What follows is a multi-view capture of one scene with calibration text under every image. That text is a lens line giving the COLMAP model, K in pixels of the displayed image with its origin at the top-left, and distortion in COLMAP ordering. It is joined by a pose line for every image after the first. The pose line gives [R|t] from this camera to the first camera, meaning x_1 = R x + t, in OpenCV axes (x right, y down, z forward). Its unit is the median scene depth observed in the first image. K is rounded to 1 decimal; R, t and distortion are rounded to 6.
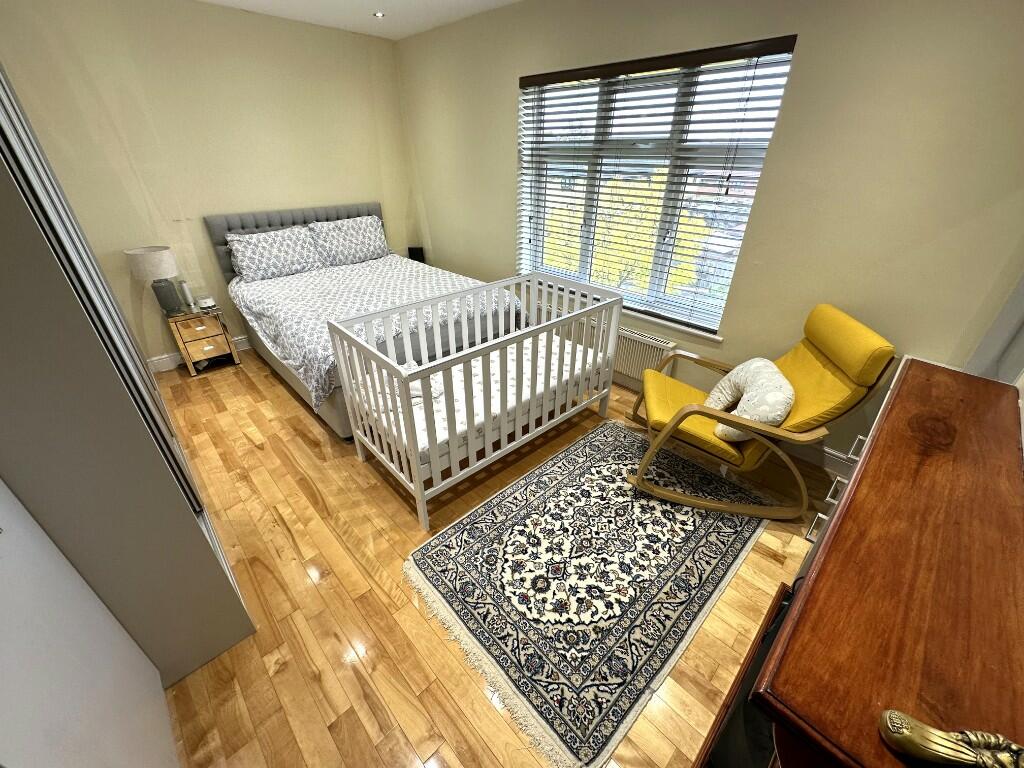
lens RADIAL K [[406.9, 0, 512.0], [0, 406.9, 384.0], [0, 0, 1]] dist [-0.010395, -0.000192]
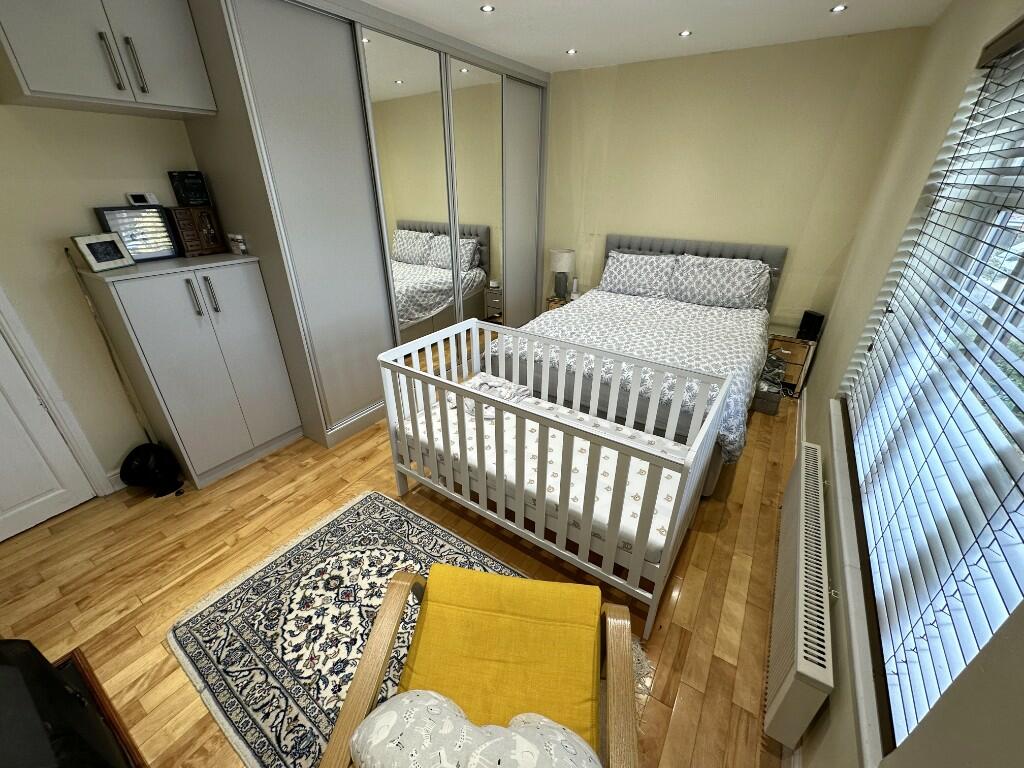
lens RADIAL K [[406.9, 0, 512.0], [0, 406.9, 384.0], [0, 0, 1]] dist [-0.010395, -0.000192]
pose [[0.217000, 0.433712, -0.874531, 0.904563], [-0.484293, 0.825685, 0.289318, -0.486147], [0.847568, 0.360748, 0.389218, 0.825428]]
